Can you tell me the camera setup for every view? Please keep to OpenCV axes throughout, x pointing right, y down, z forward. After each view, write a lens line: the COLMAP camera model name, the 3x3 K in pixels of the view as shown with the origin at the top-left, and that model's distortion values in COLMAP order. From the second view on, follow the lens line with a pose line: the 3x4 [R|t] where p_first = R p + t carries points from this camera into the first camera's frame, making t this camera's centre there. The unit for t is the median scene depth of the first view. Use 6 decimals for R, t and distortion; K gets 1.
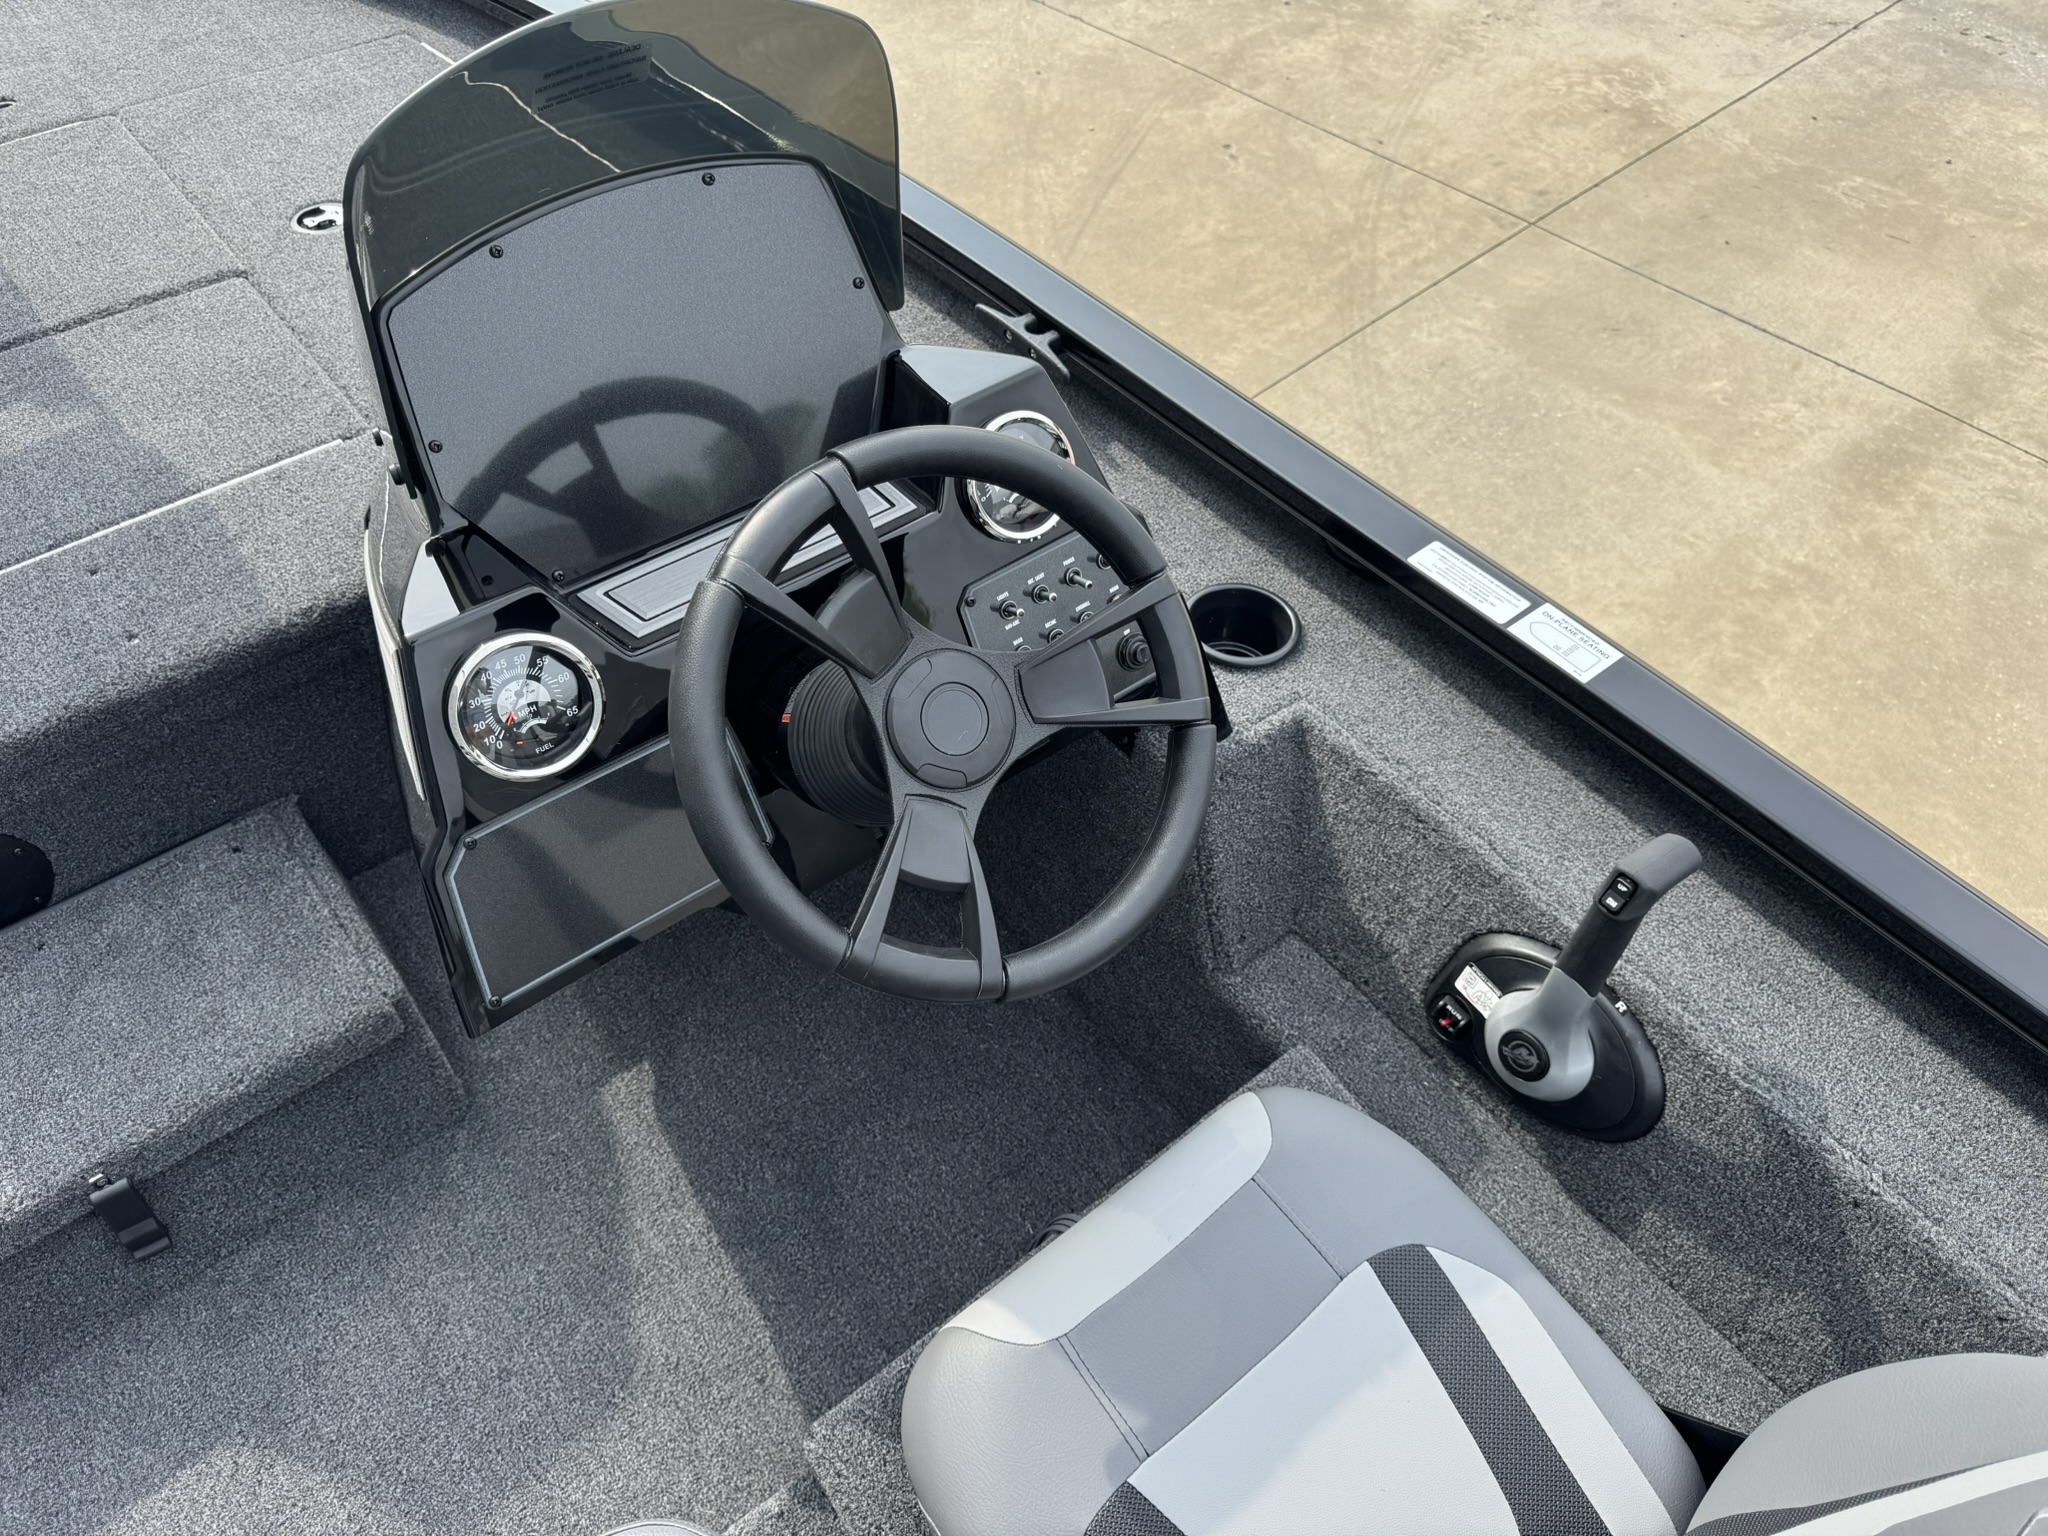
lens RADIAL K [[1455.2, 0, 1054.8], [0, 1455.2, 763.4], [0, 0, 1]] dist [0.026230, -0.030242]
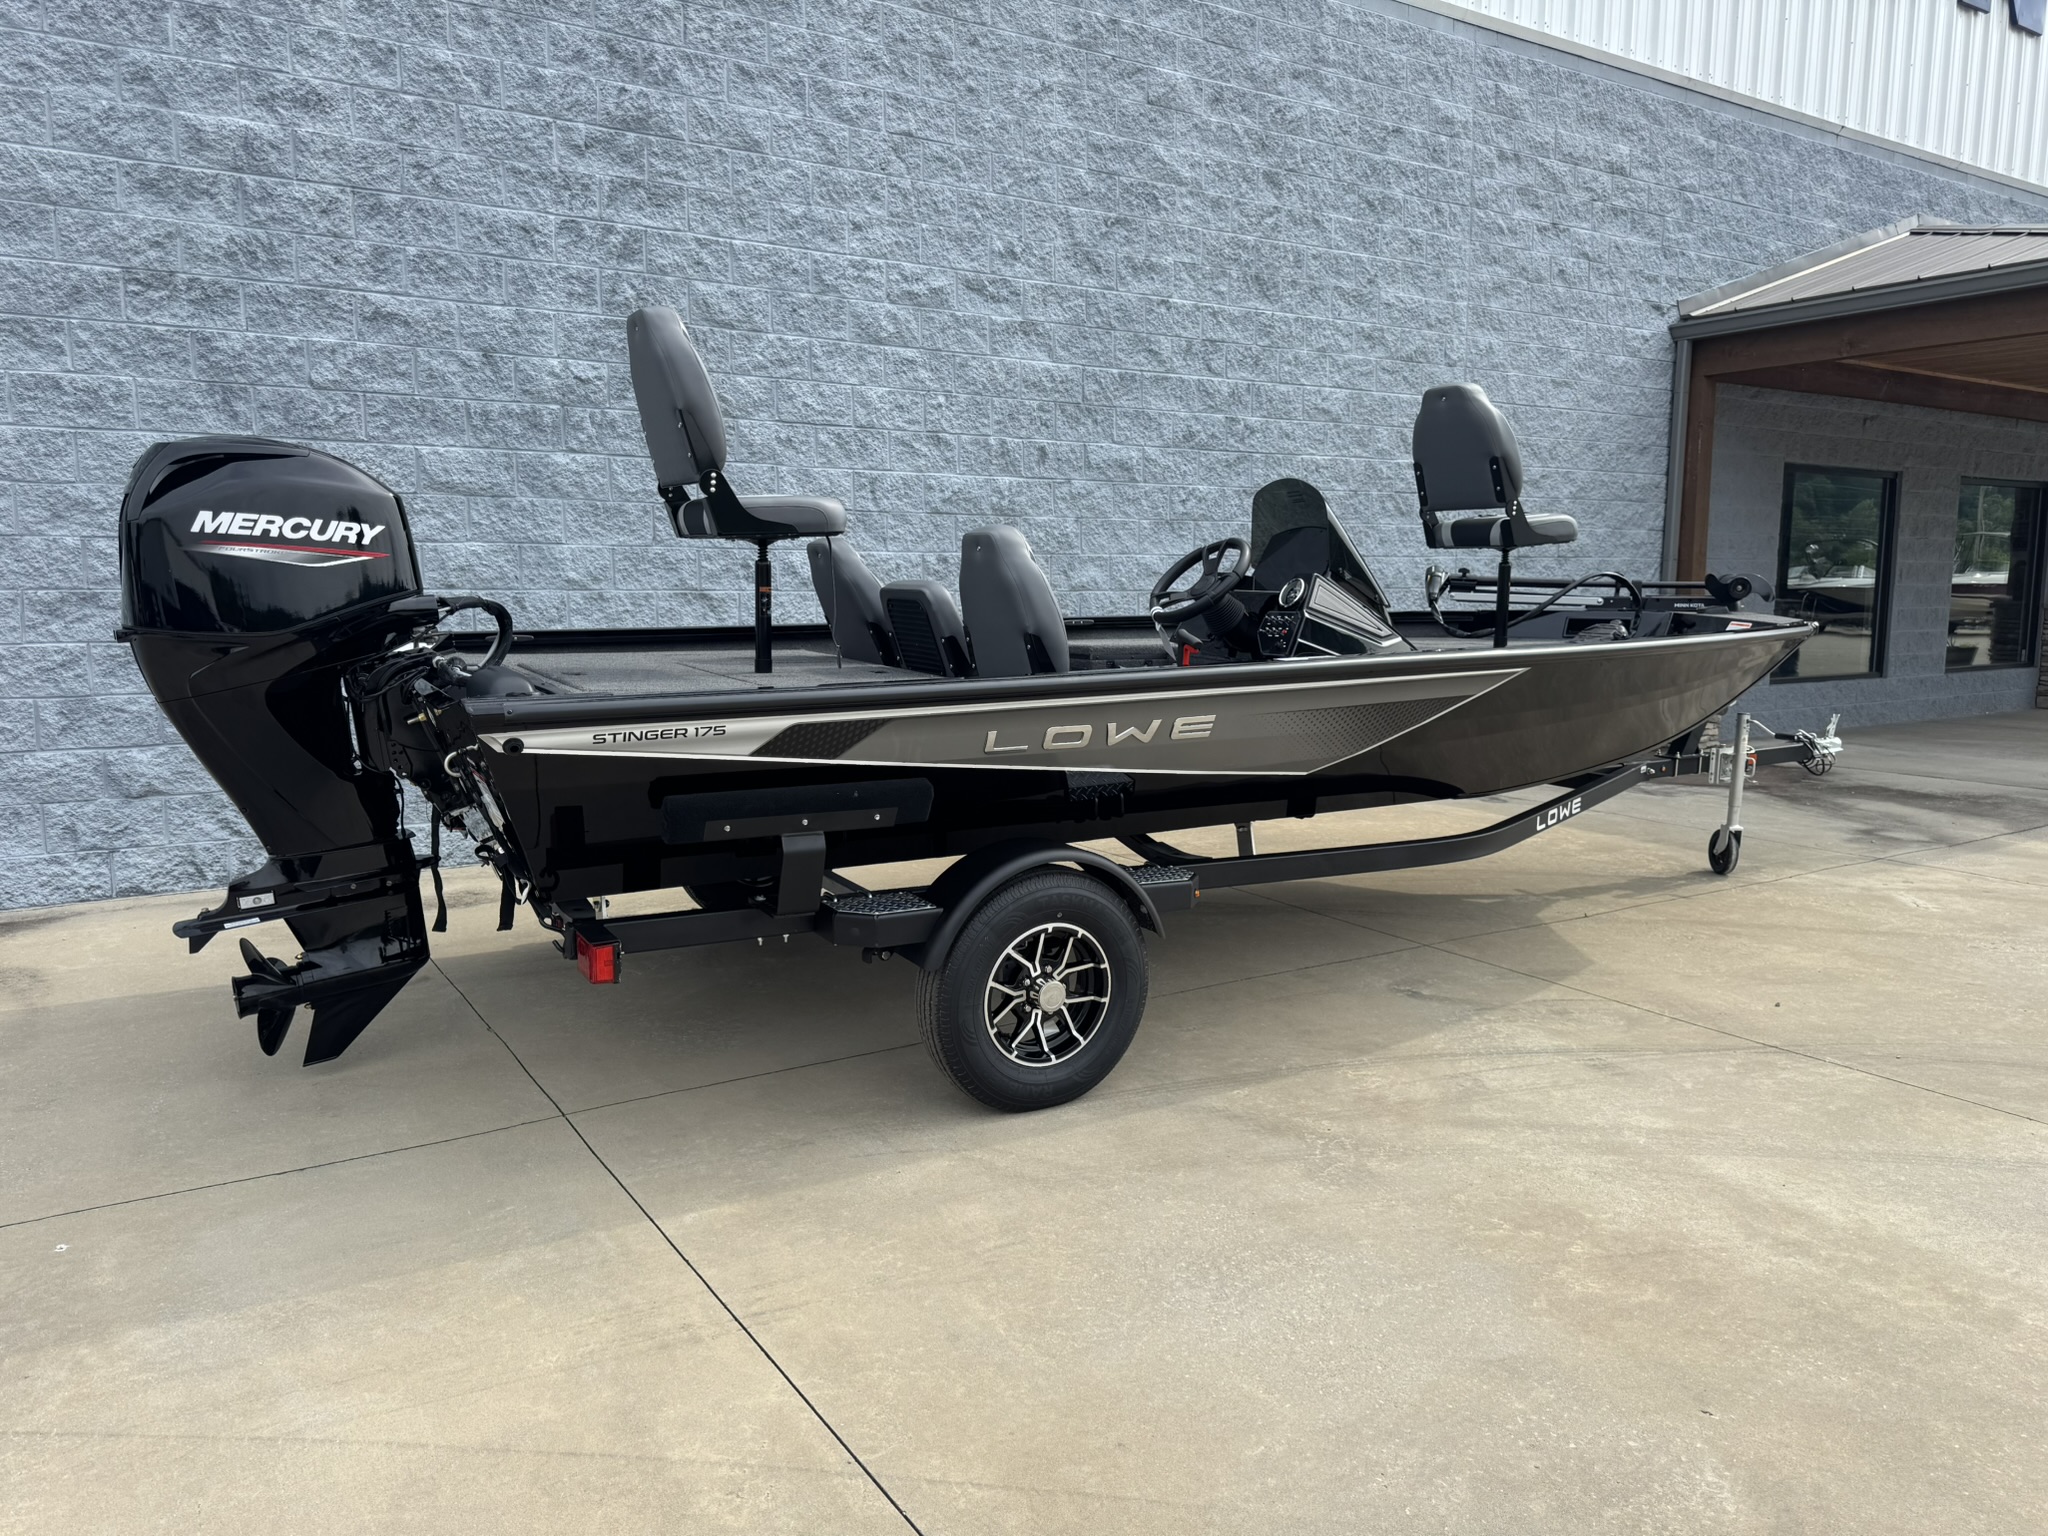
lens RADIAL K [[1455.2, 0, 1025.0], [0, 1455.2, 783.1], [0, 0, 1]] dist [0.026230, -0.030242]
pose [[-0.183962, 0.138925, -0.973066, 1.296514], [-0.755426, 0.613394, 0.230391, -0.074145], [0.628880, 0.777463, -0.007894, 0.313858]]
